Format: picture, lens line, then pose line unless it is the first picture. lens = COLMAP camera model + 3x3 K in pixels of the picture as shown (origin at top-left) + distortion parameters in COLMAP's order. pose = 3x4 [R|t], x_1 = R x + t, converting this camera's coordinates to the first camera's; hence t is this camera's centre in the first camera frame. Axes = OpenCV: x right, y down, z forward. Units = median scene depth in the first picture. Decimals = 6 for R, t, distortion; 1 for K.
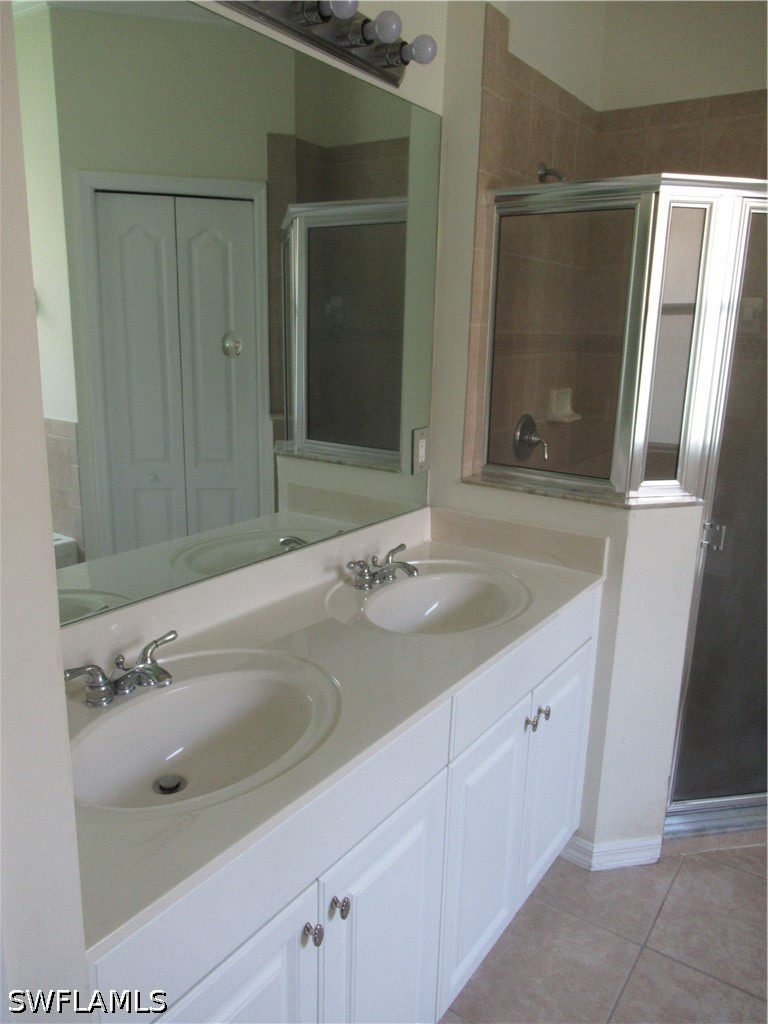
lens RADIAL K [[764.6, 0, 380.1], [0, 764.6, 516.7], [0, 0, 1]] dist [-0.009463, 0.000550]
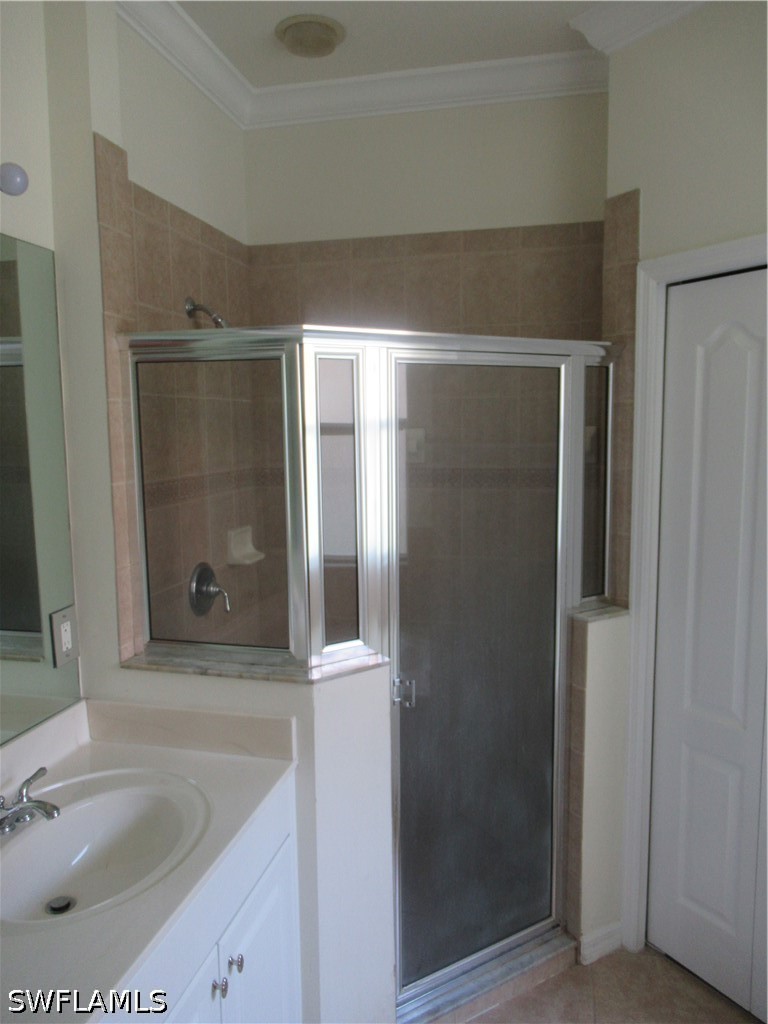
lens RADIAL K [[764.6, 0, 390.2], [0, 764.6, 509.6], [0, 0, 1]] dist [-0.009463, 0.000550]
pose [[0.924729, -0.075700, 0.373021, 0.087493], [0.122288, 0.987154, -0.102825, -0.100779], [-0.360446, 0.140702, 0.922107, 0.110105]]
